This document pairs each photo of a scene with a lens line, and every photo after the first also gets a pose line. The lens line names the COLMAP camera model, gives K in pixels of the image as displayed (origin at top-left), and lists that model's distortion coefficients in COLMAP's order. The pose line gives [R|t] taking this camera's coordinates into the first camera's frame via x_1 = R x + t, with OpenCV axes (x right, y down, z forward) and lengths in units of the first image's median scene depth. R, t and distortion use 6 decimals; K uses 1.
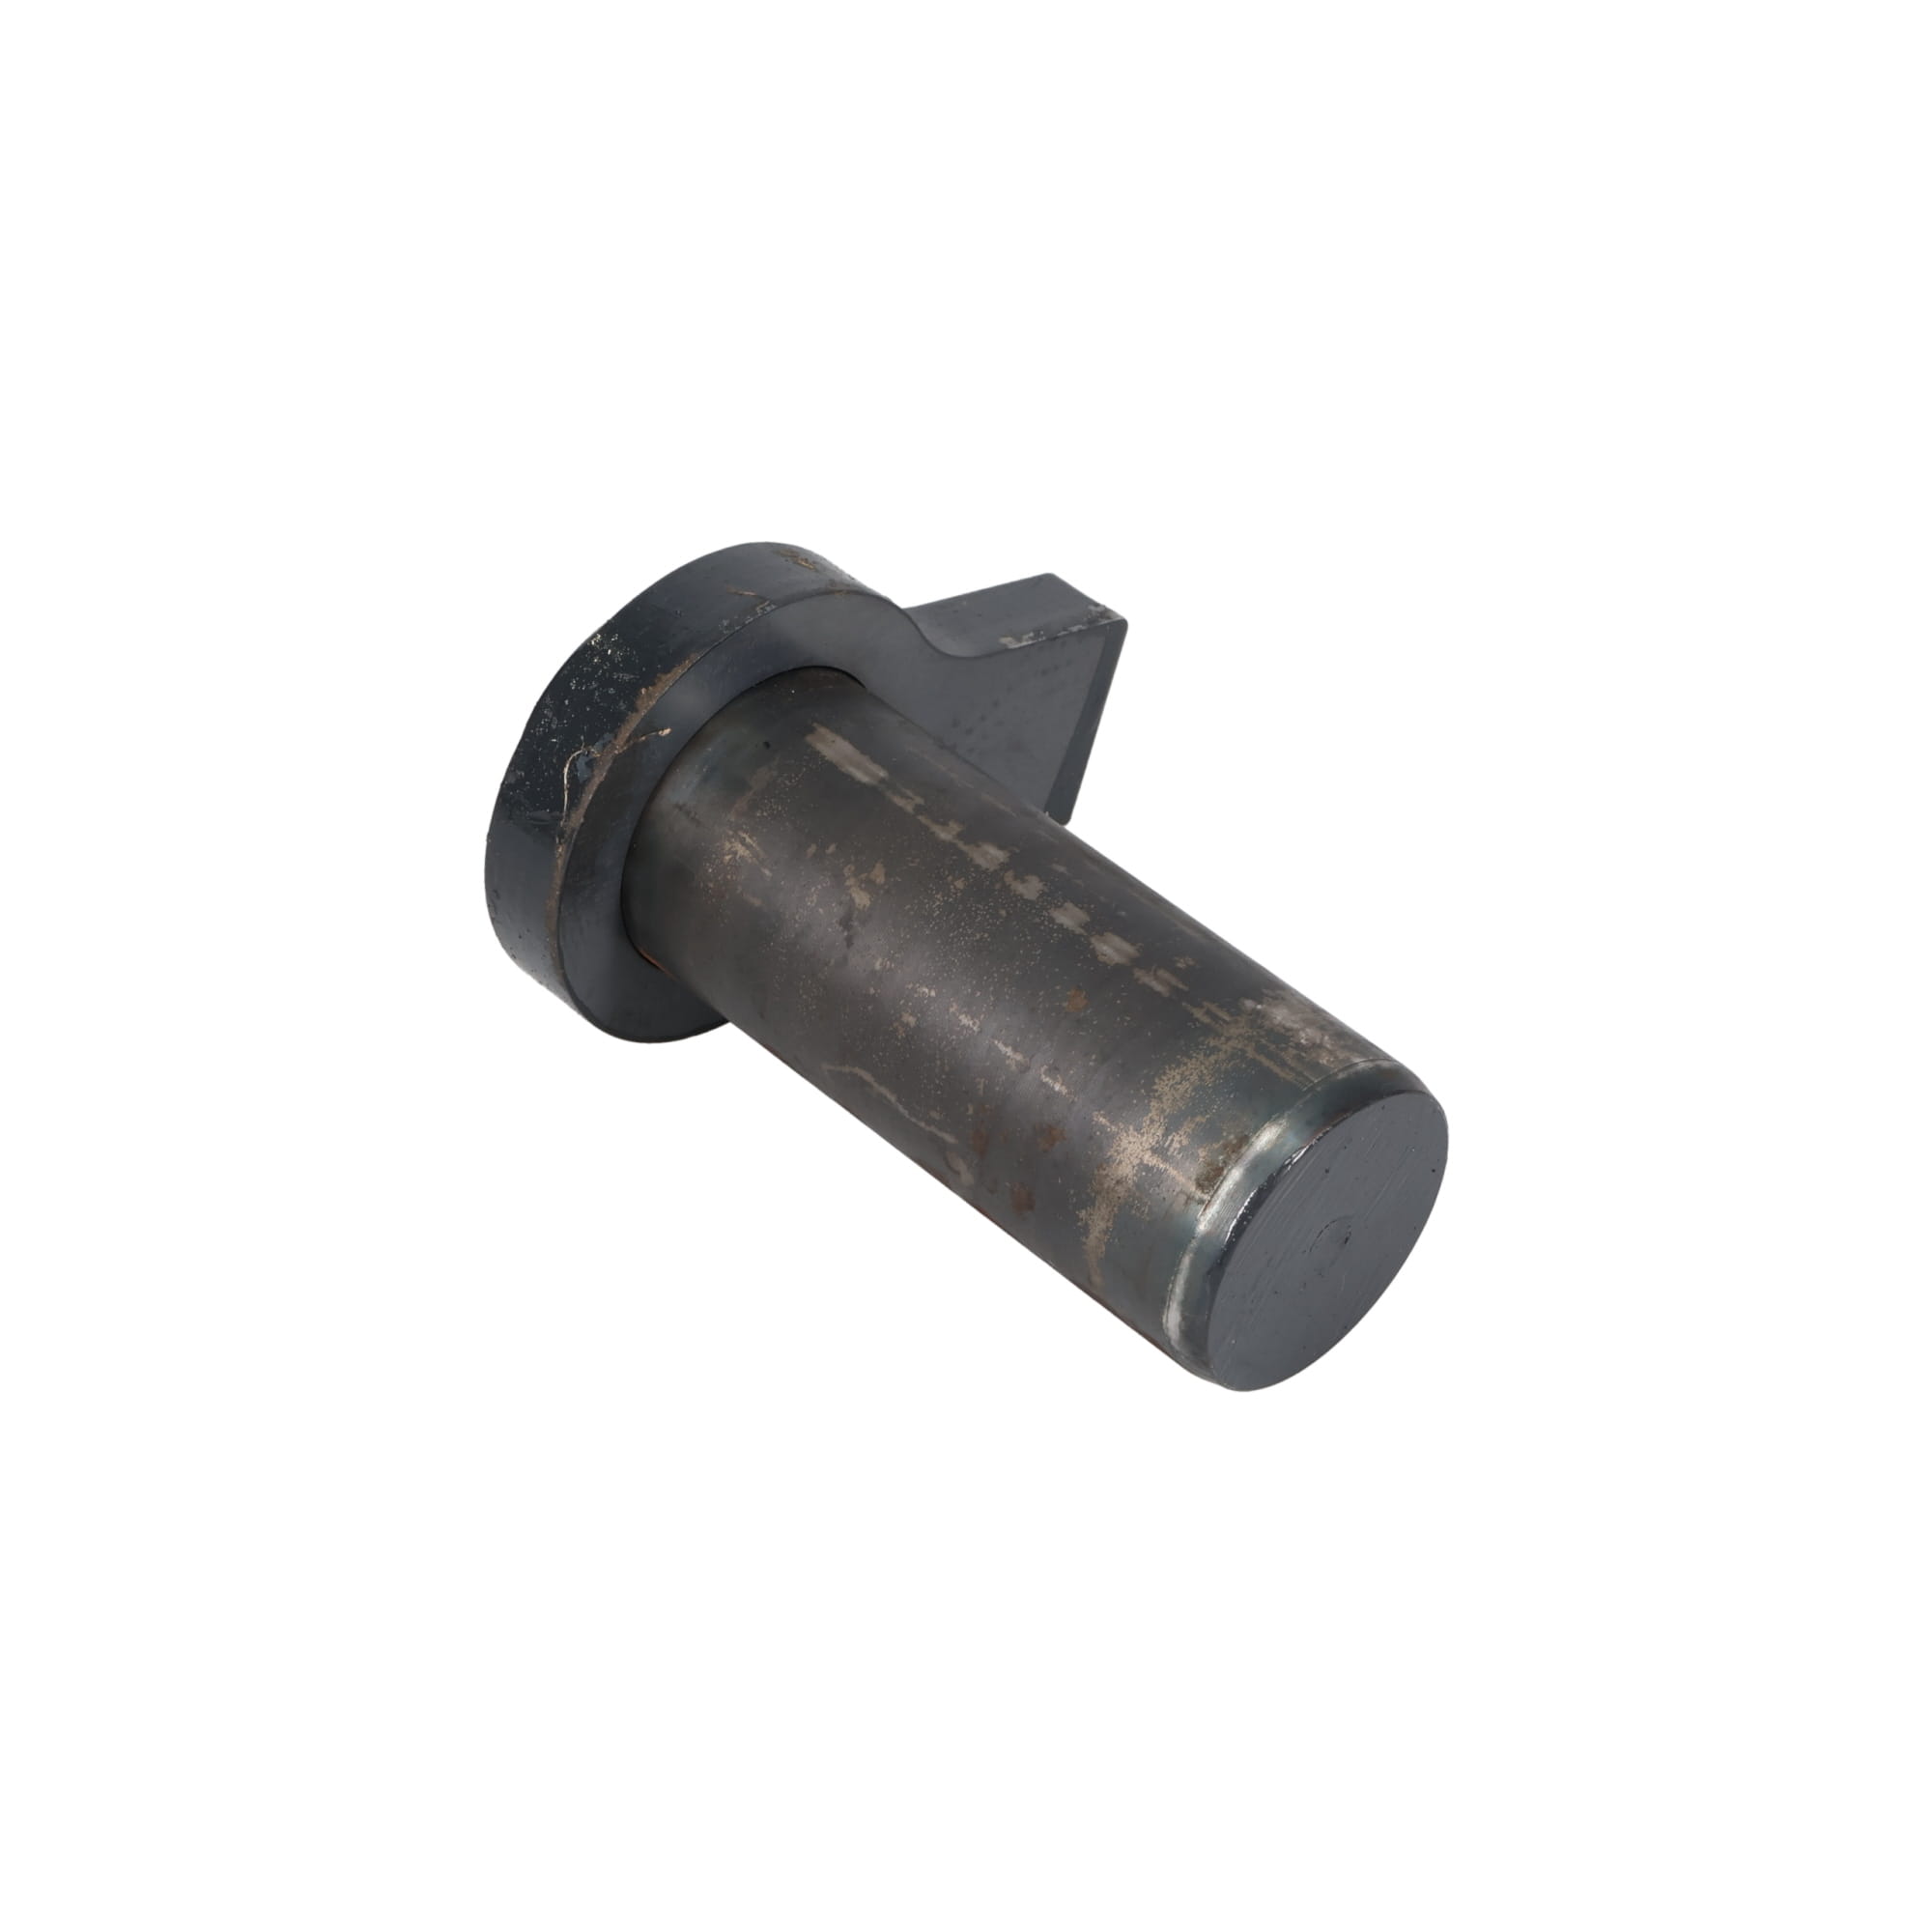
lens RADIAL K [[4618.4, 0, 966.0], [0, 4618.4, 966.0], [0, 0, 1]] dist [0.080651, 0.051265]
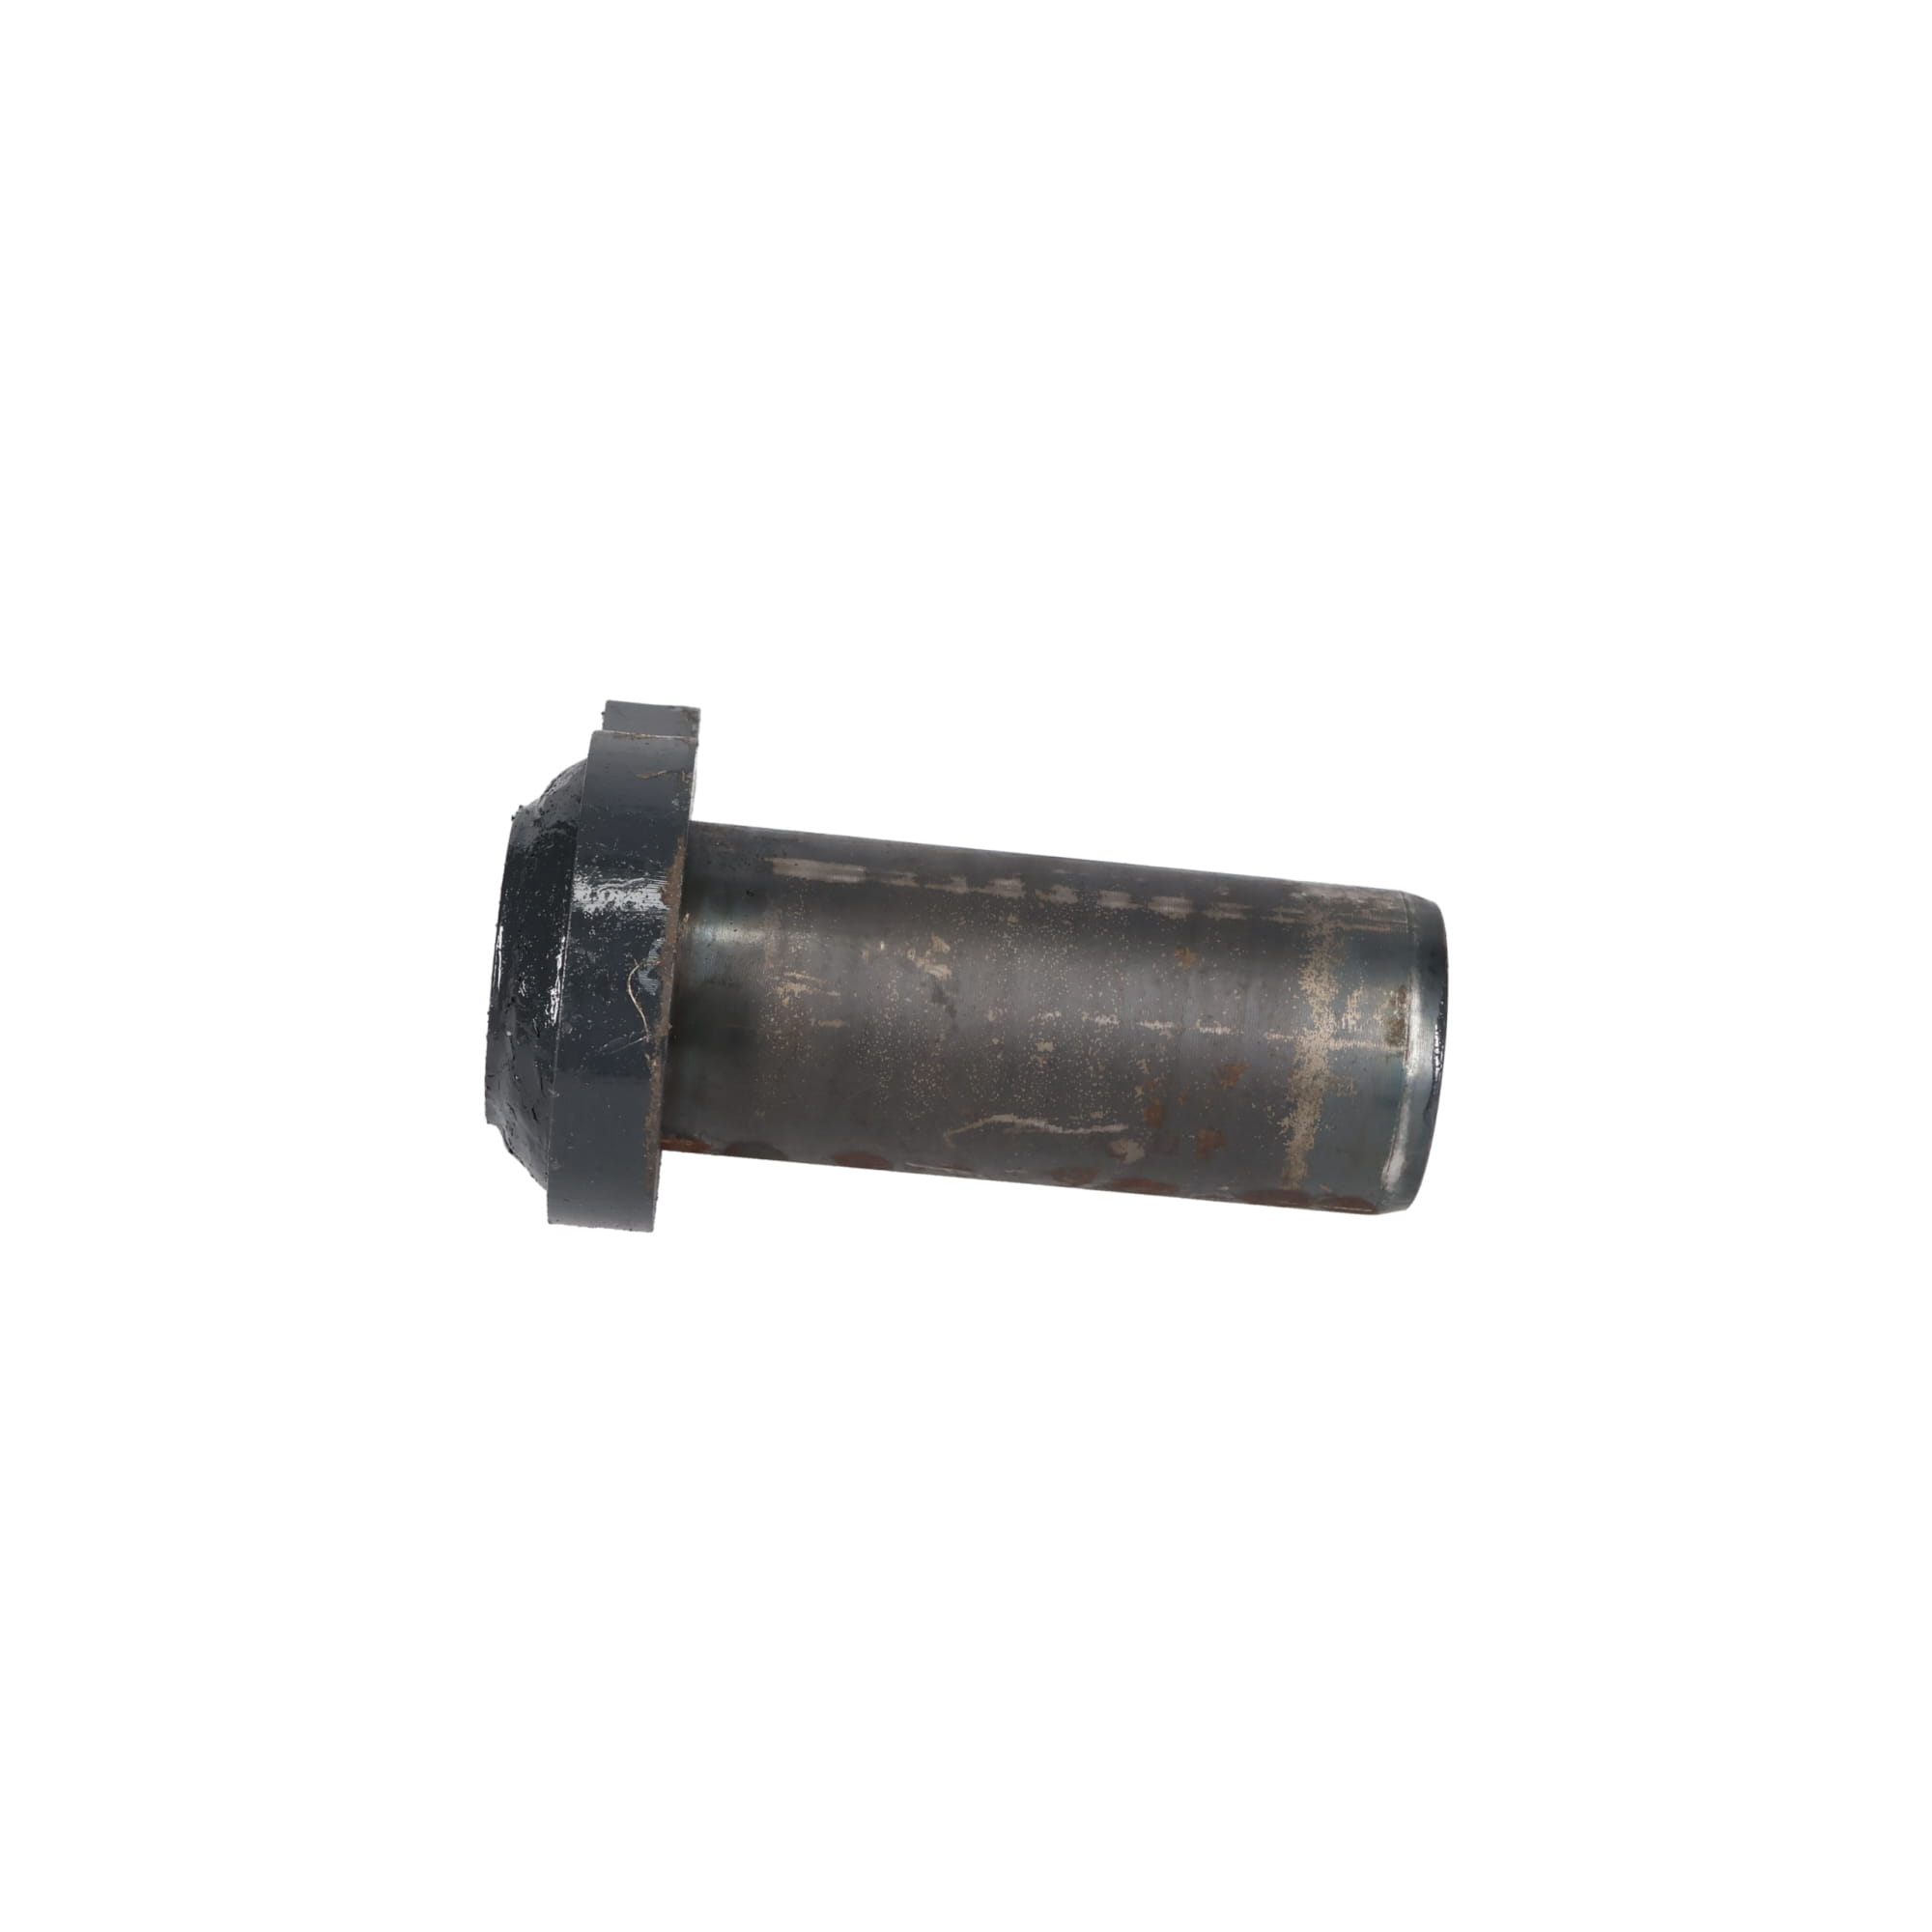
lens RADIAL K [[4618.4, 0, 966.0], [0, 4618.4, 966.0], [0, 0, 1]] dist [0.080651, 0.051265]
pose [[0.714040, -0.415399, 0.563552, -0.637058], [0.418106, 0.898660, 0.132655, -0.159151], [-0.561546, 0.140903, 0.815360, 0.121033]]
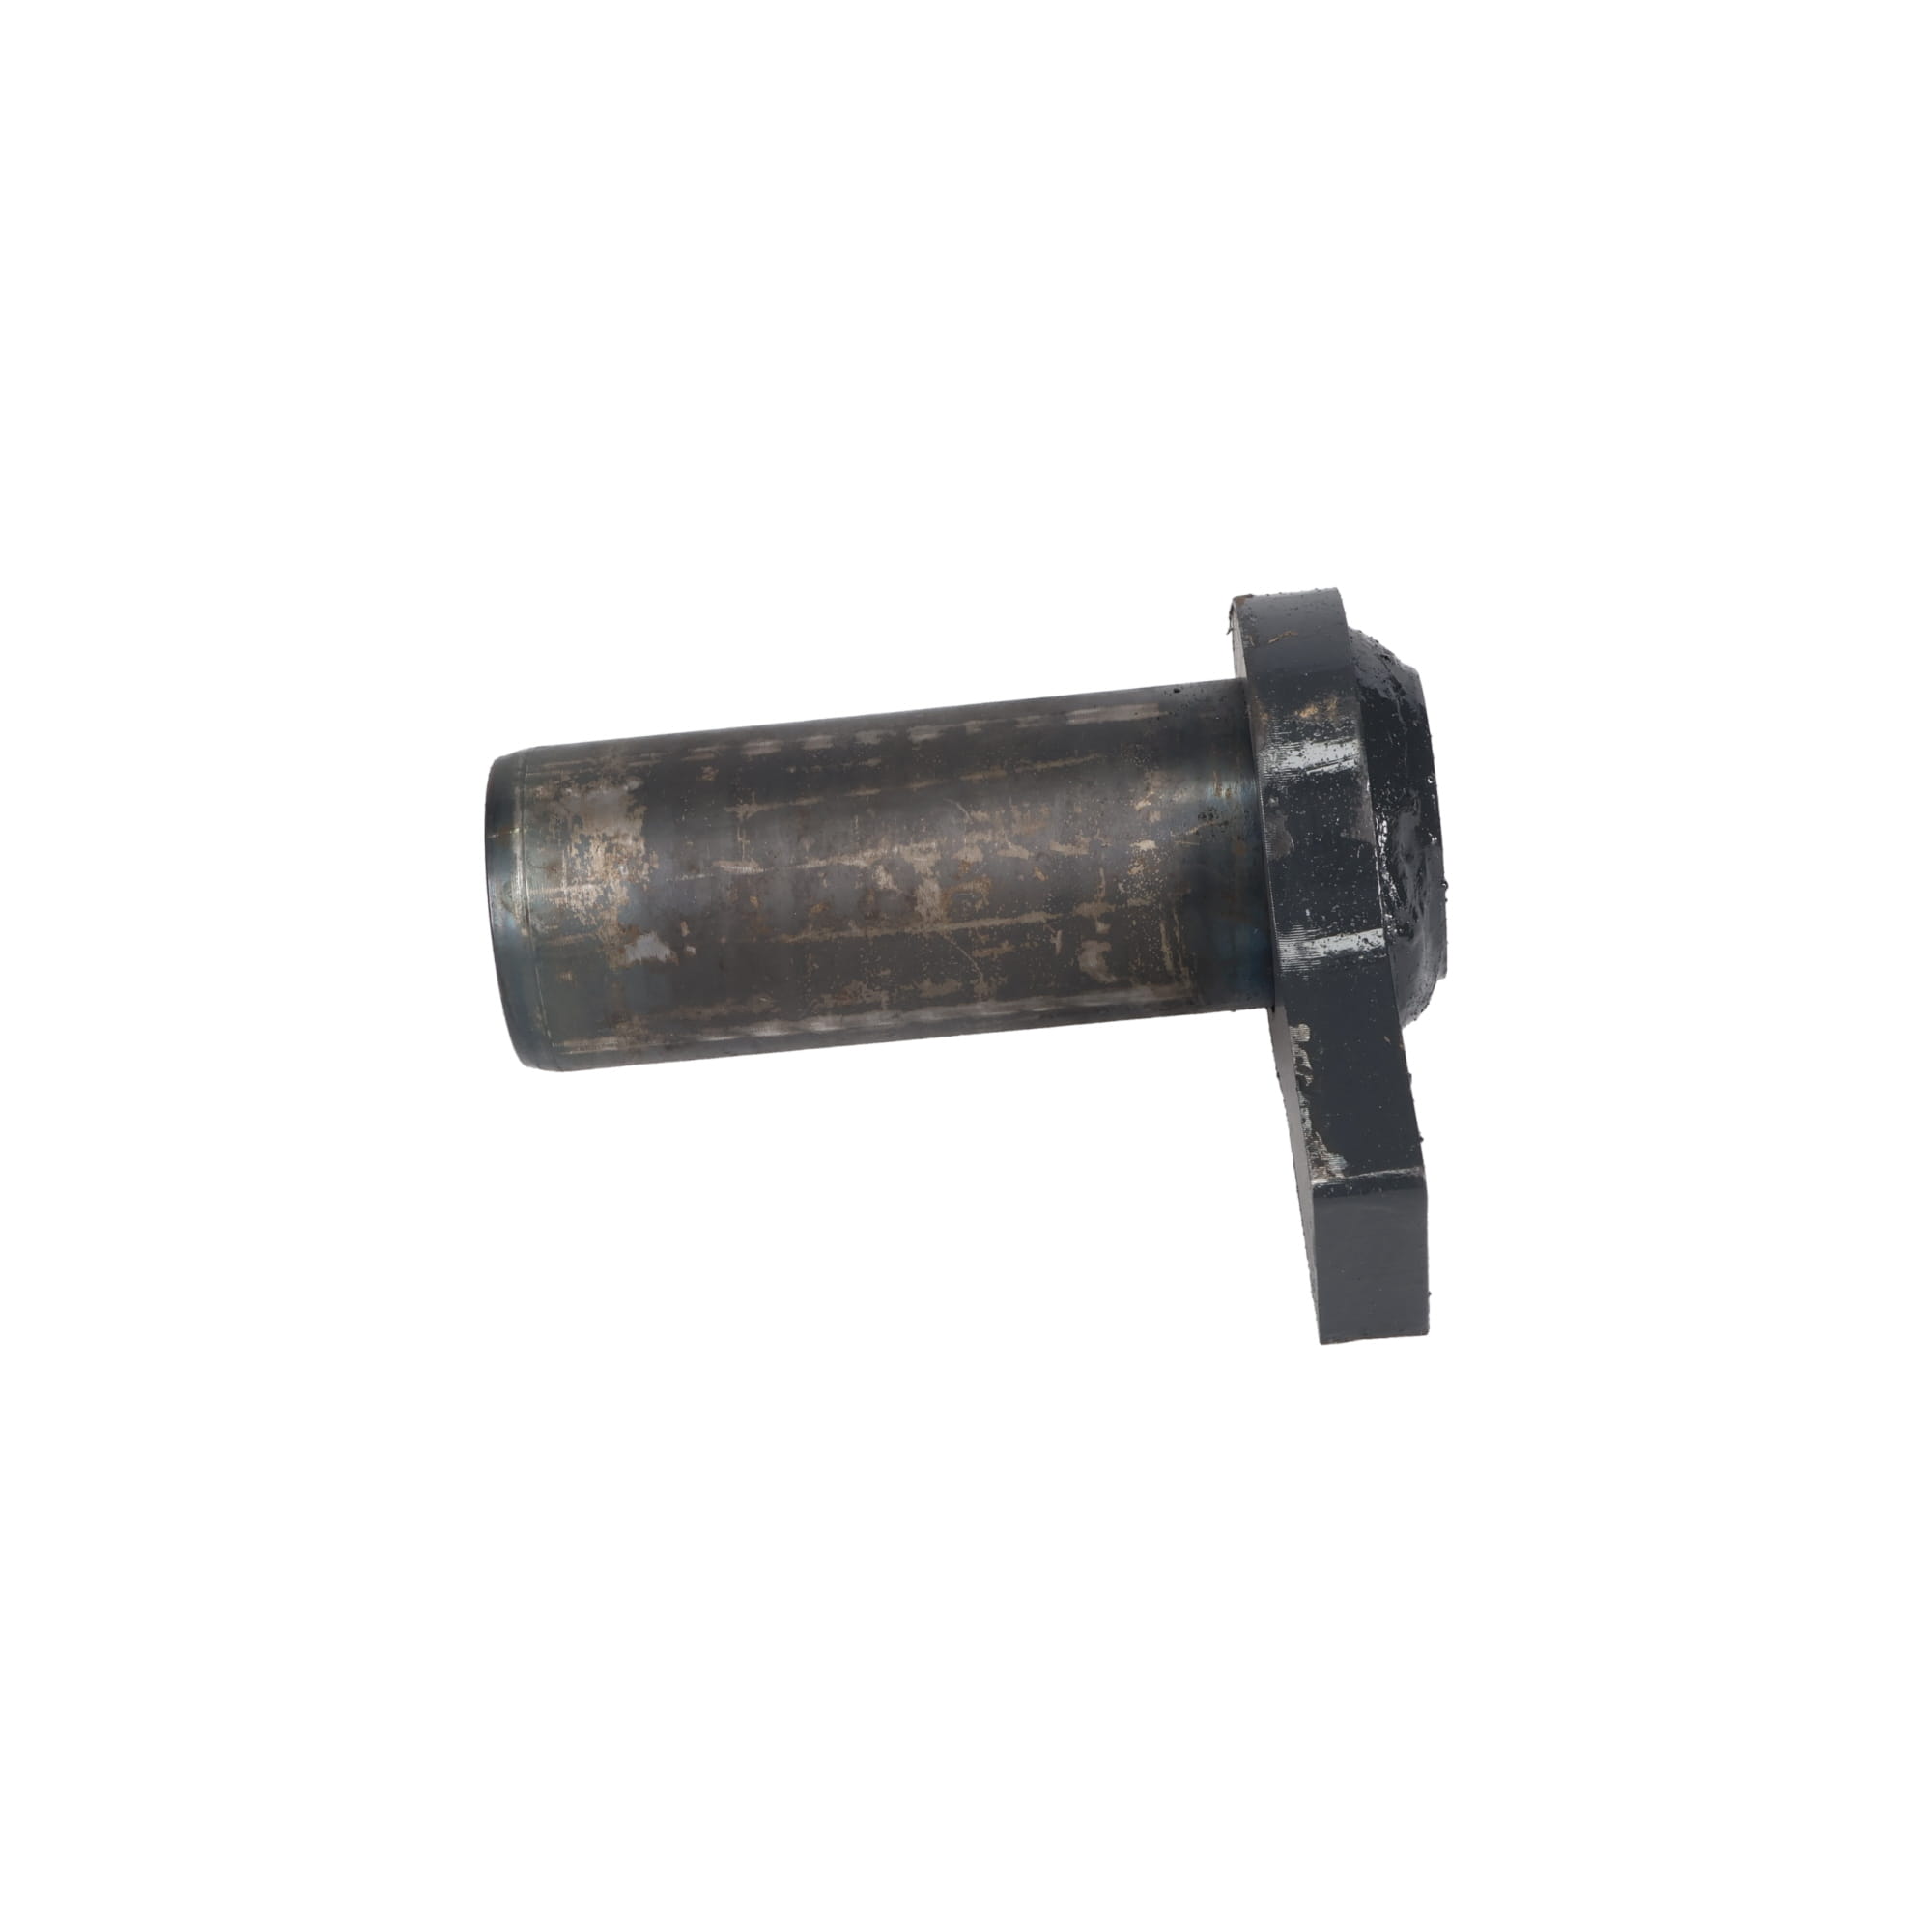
lens RADIAL K [[4618.4, 0, 966.0], [0, 4618.4, 966.0], [0, 0, 1]] dist [0.080651, 0.051265]
pose [[-0.680473, 0.439986, -0.585977, 0.676744], [-0.442217, 0.391063, 0.807164, -0.907166], [0.584294, 0.808383, -0.071539, 1.150941]]
